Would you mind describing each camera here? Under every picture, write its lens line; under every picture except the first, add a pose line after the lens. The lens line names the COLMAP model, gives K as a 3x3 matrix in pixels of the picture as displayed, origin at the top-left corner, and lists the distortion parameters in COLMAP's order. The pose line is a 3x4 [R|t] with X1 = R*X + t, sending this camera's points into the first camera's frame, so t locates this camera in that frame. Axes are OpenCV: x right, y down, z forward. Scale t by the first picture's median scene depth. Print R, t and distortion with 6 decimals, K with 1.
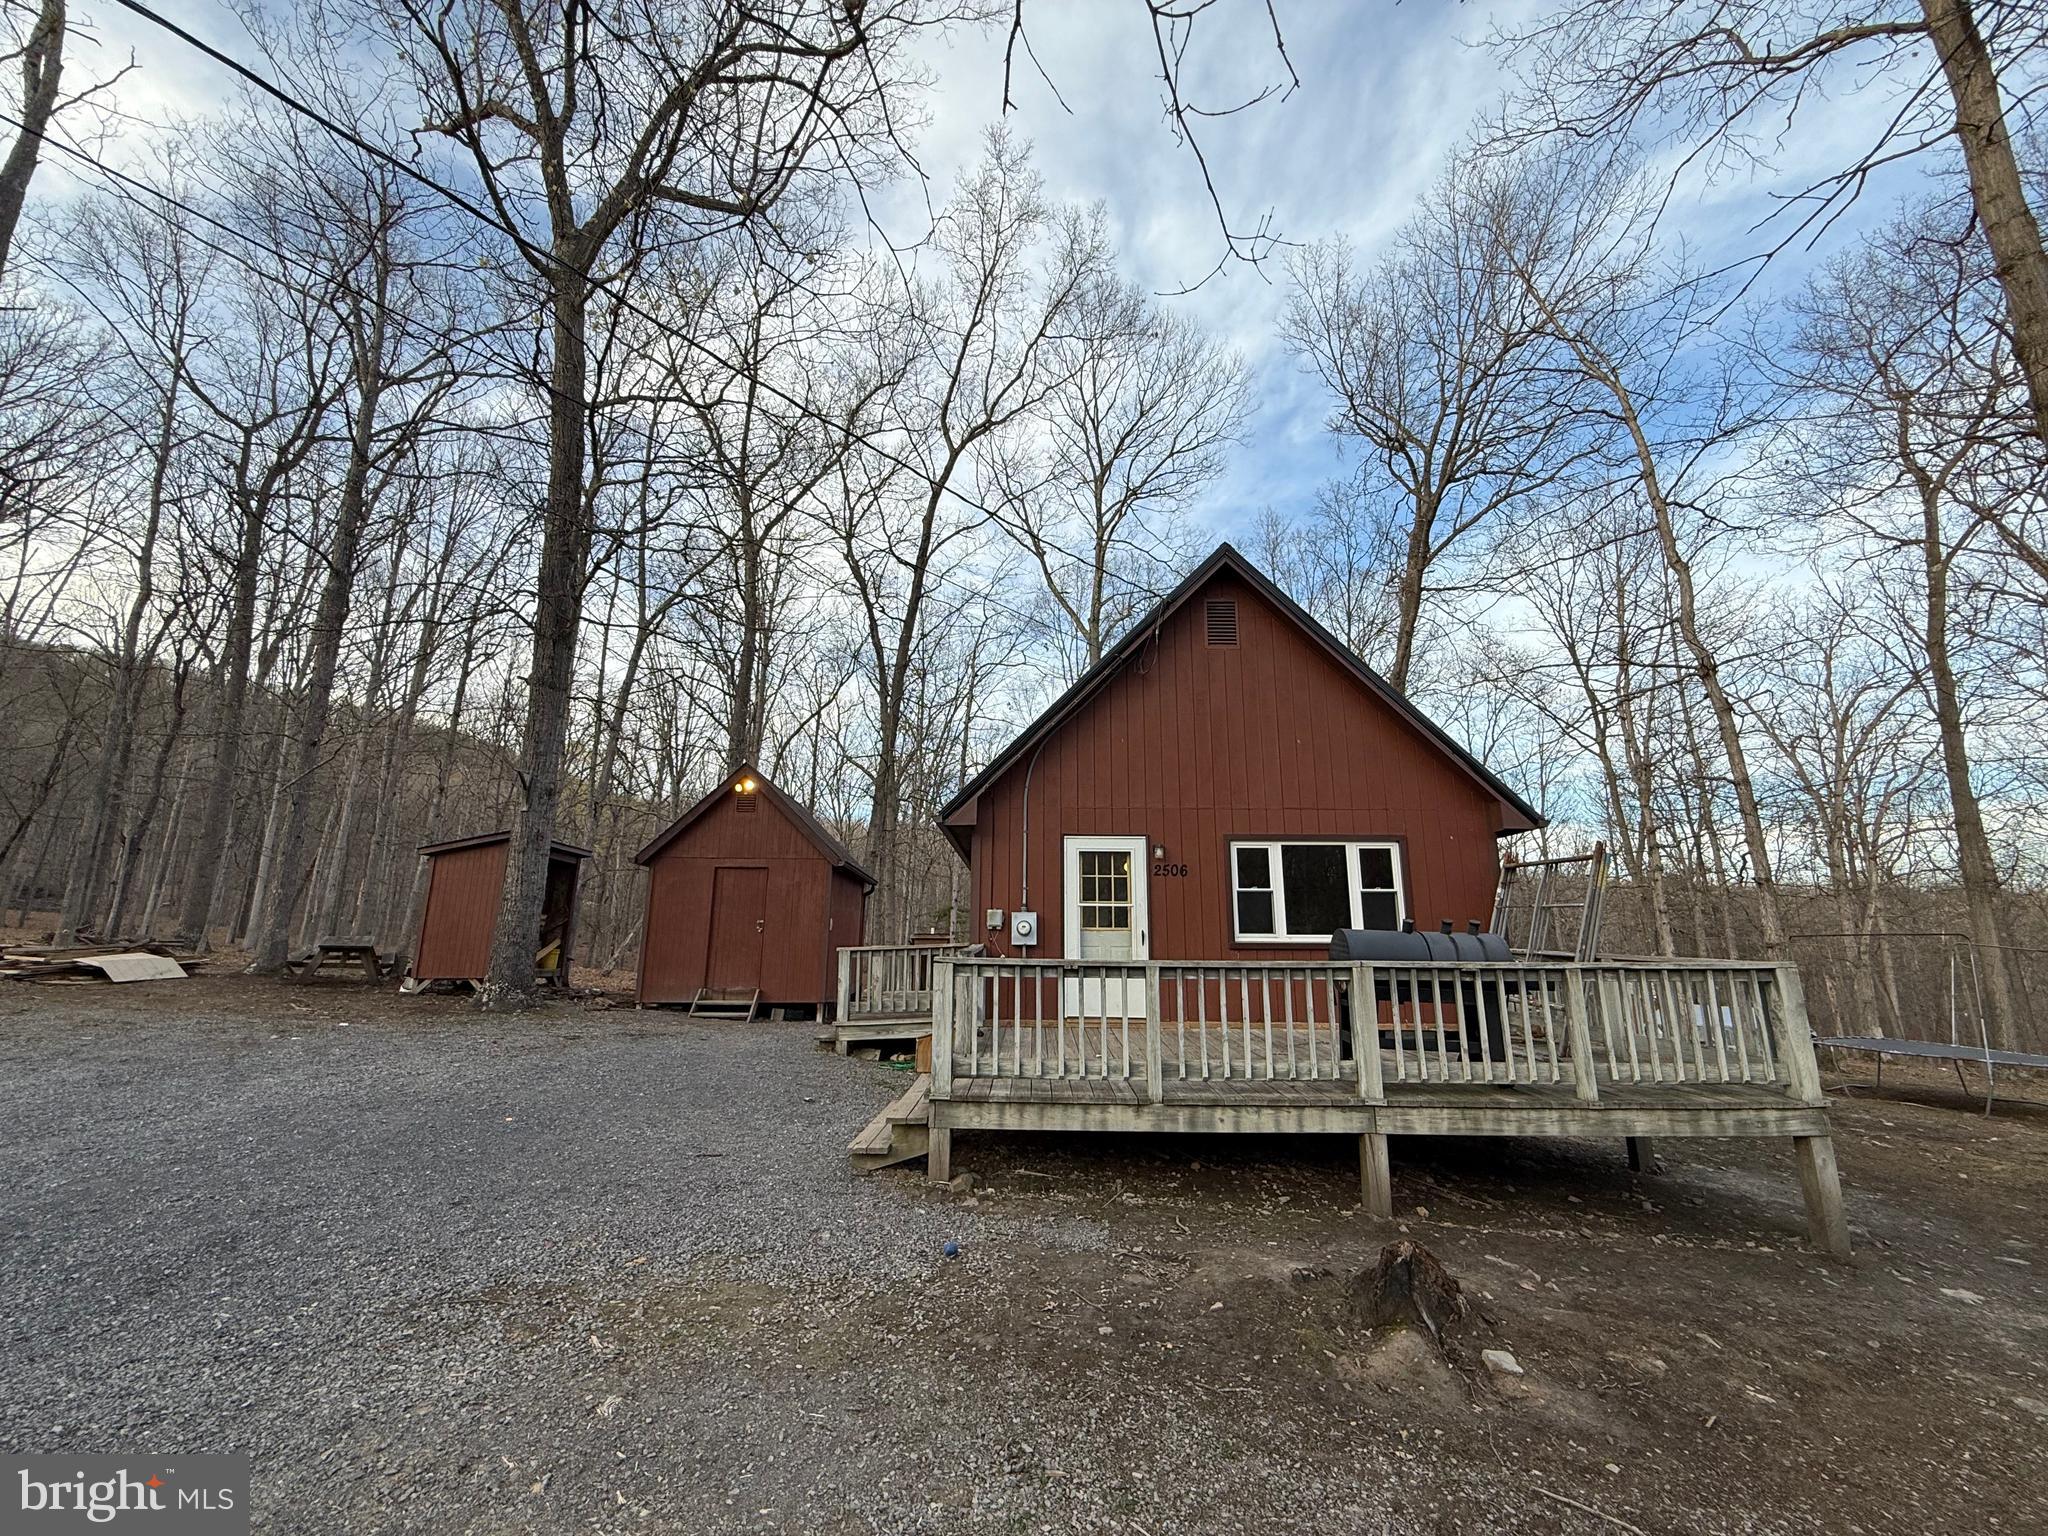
lens RADIAL K [[816.3, 0, 1020.9], [0, 816.3, 769.6], [0, 0, 1]] dist [0.000345, -0.000152]
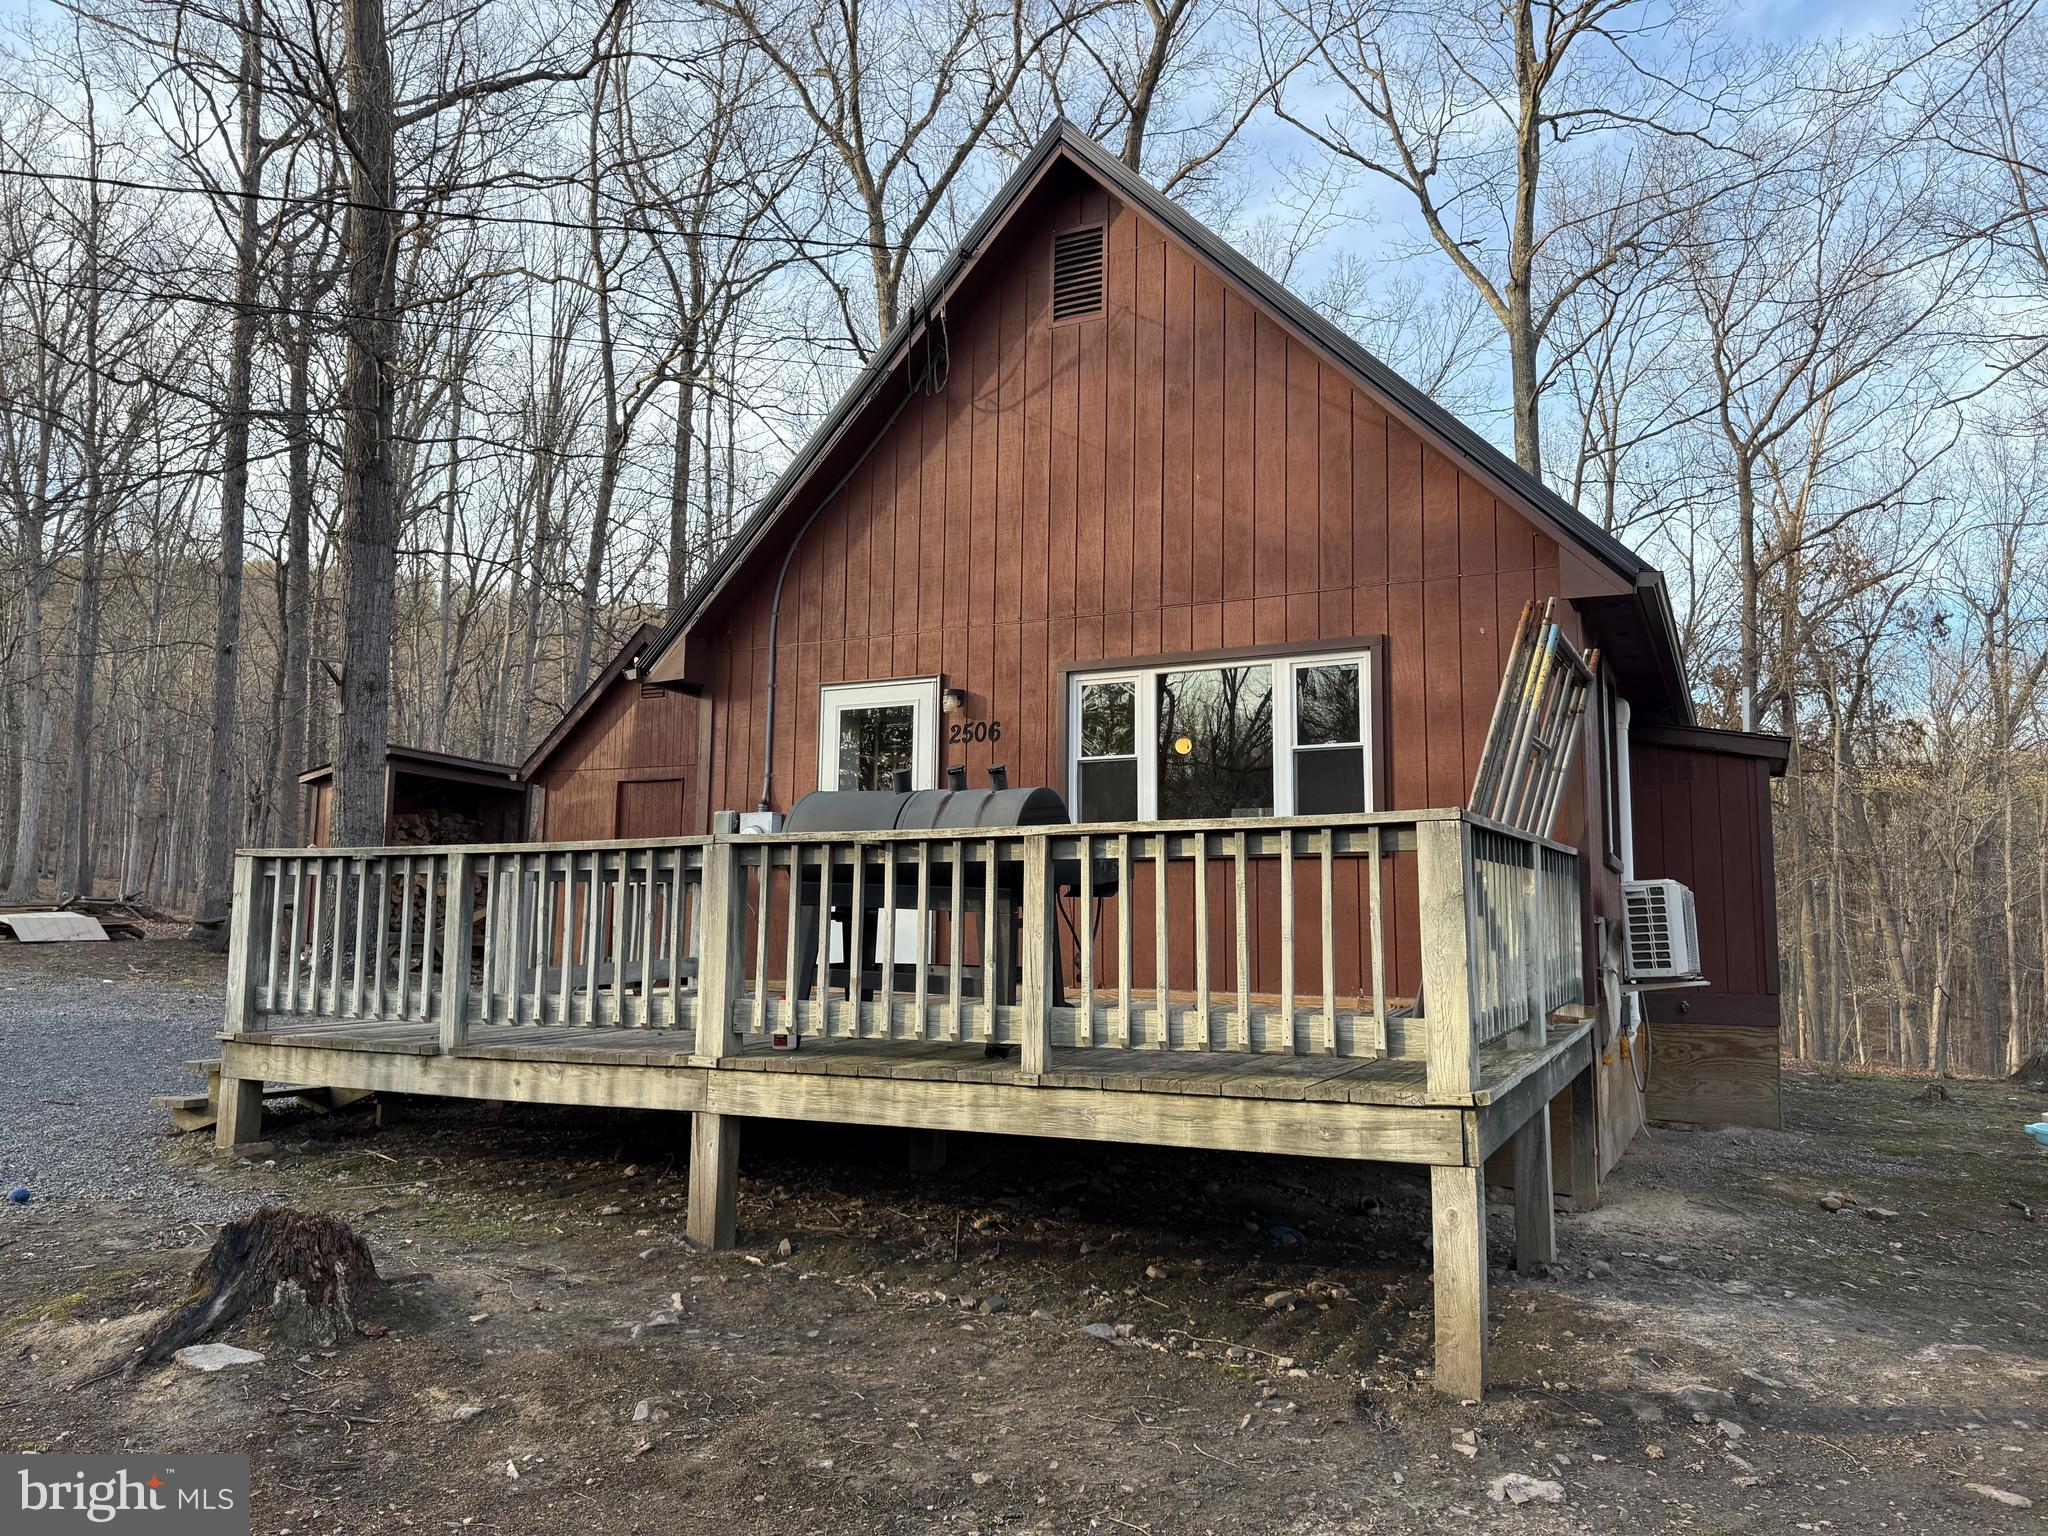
lens RADIAL K [[1433.6, 0, 1020.2], [0, 1433.6, 769.0], [0, 0, 1]] dist [0.138454, -0.197802]
pose [[0.899526, -0.050485, -0.433940, 0.484573], [0.089410, 0.993550, 0.069748, 0.059787], [0.427620, -0.101539, 0.898238, 0.067882]]
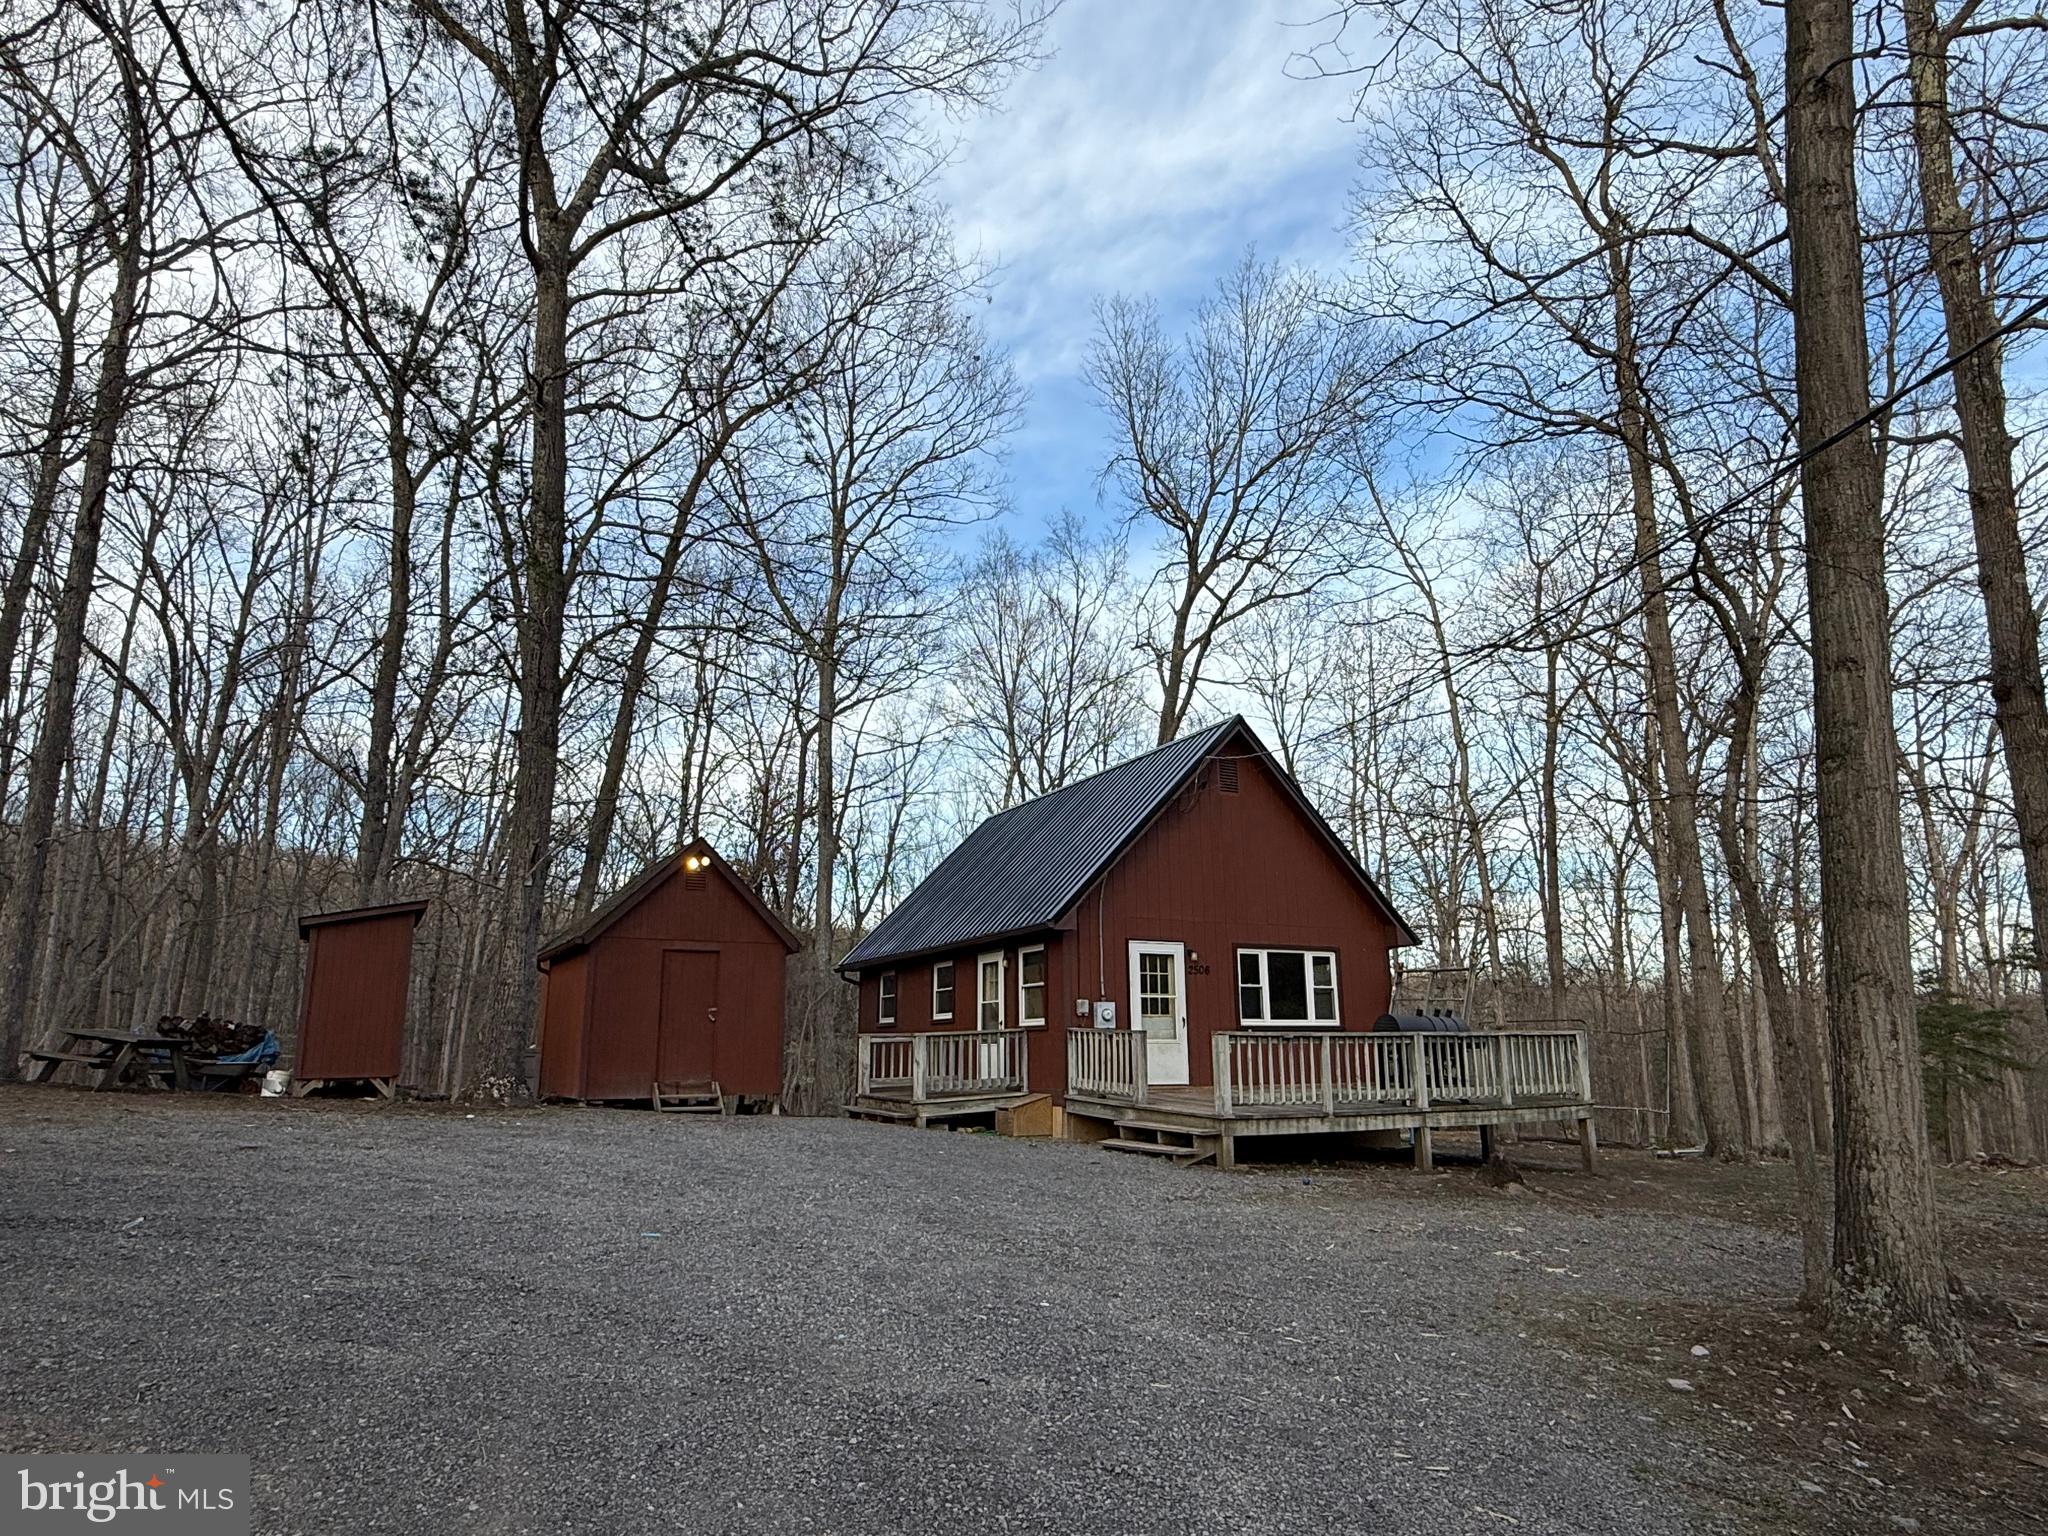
lens RADIAL K [[1195.4, 0, 1024.0], [0, 1195.4, 768.0], [0, 0, 1]] dist [0.003374, 0.000412]
pose [[0.883698, 0.093785, 0.458565, -0.704502], [-0.086176, 0.995572, -0.037545, -0.072853], [-0.460056, -0.006339, 0.887867, -0.402242]]
